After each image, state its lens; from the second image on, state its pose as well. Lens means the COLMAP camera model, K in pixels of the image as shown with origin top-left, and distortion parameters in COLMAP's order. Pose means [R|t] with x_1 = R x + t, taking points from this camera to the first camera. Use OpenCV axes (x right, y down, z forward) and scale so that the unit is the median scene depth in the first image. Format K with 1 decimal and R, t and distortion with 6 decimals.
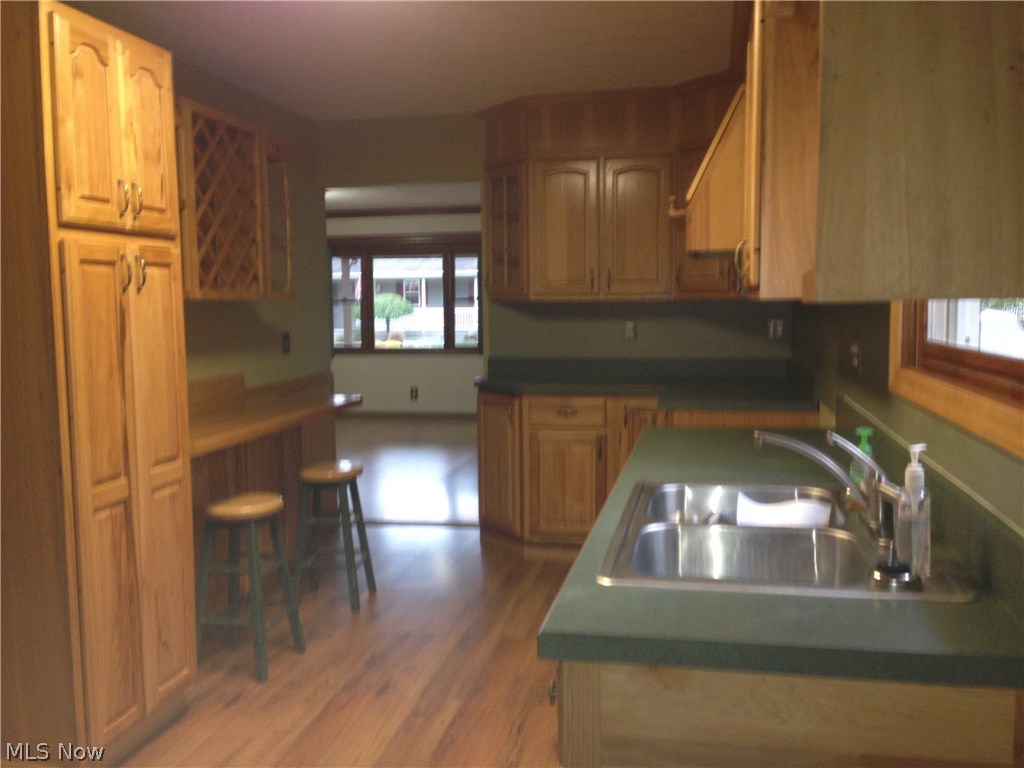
lens RADIAL K [[987.0, 0, 496.3], [0, 987.0, 383.0], [0, 0, 1]] dist [-0.006230, 0.530564]
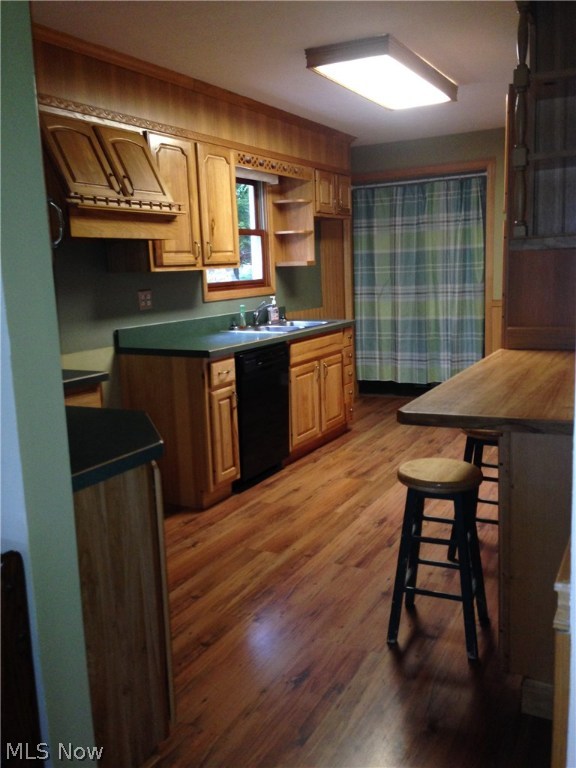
lens RADIAL K [[740.2, 0, 288.0], [0, 740.2, 384.0], [0, 0, 1]] dist [-0.006230, 0.530564]
pose [[-0.965867, 0.014882, 0.258612, -0.286418], [0.078047, 0.968675, 0.235749, -0.180386], [-0.247003, 0.247886, -0.936772, 2.163836]]
